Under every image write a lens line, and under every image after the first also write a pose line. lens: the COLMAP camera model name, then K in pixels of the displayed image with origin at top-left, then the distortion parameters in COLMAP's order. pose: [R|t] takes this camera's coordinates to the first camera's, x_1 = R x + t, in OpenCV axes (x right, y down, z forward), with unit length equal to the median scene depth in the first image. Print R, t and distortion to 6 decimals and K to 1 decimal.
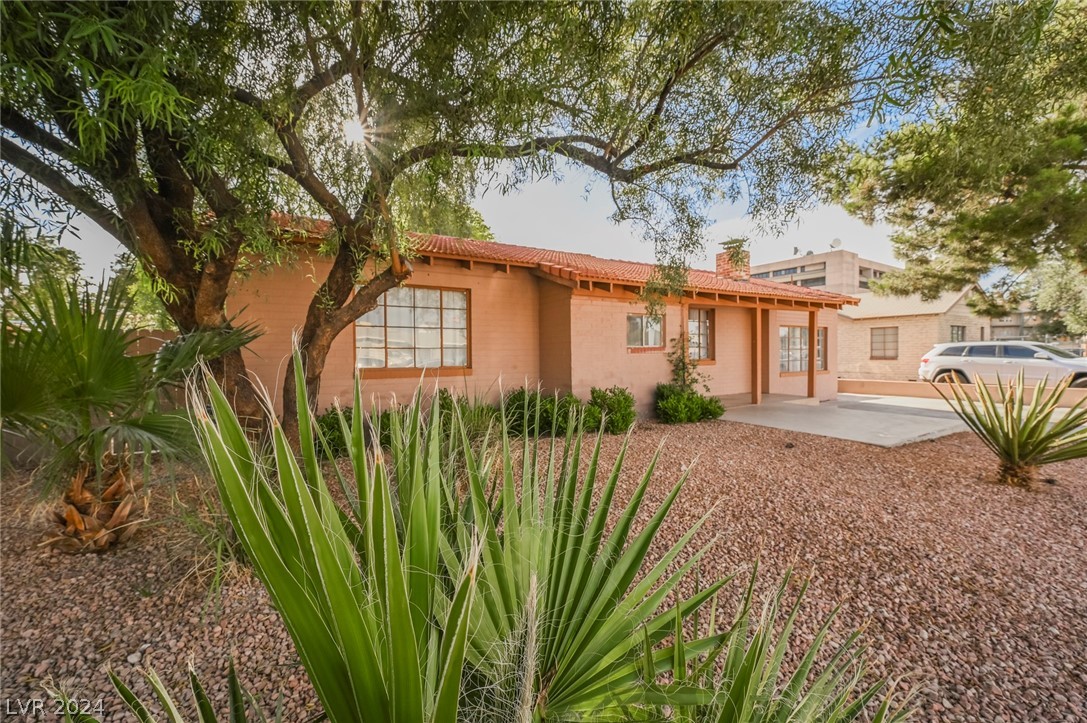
lens RADIAL K [[437.1, 0, 543.5], [0, 437.1, 361.5], [0, 0, 1]] dist [0.000236, 0.000085]
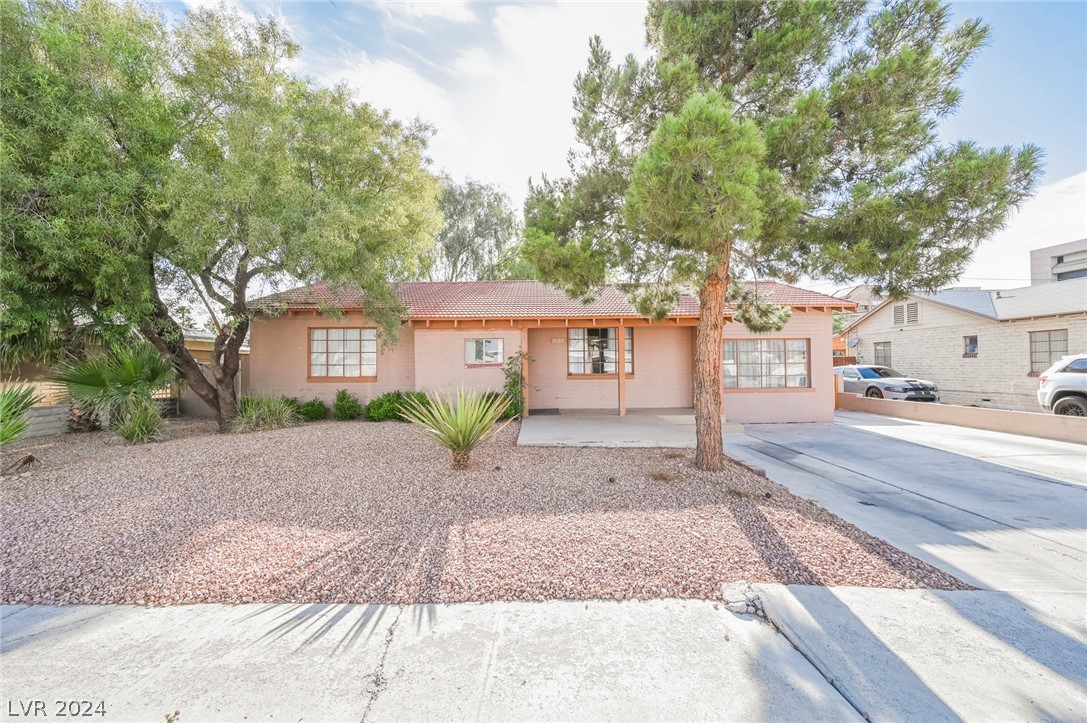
lens RADIAL K [[437.1, 0, 543.5], [0, 437.1, 361.5], [0, 0, 1]] dist [0.000236, 0.000085]
pose [[0.854674, -0.004688, -0.519144, 1.126710], [-0.009312, 0.999660, -0.024358, -0.009658], [0.519081, 0.025653, 0.854340, -0.033215]]
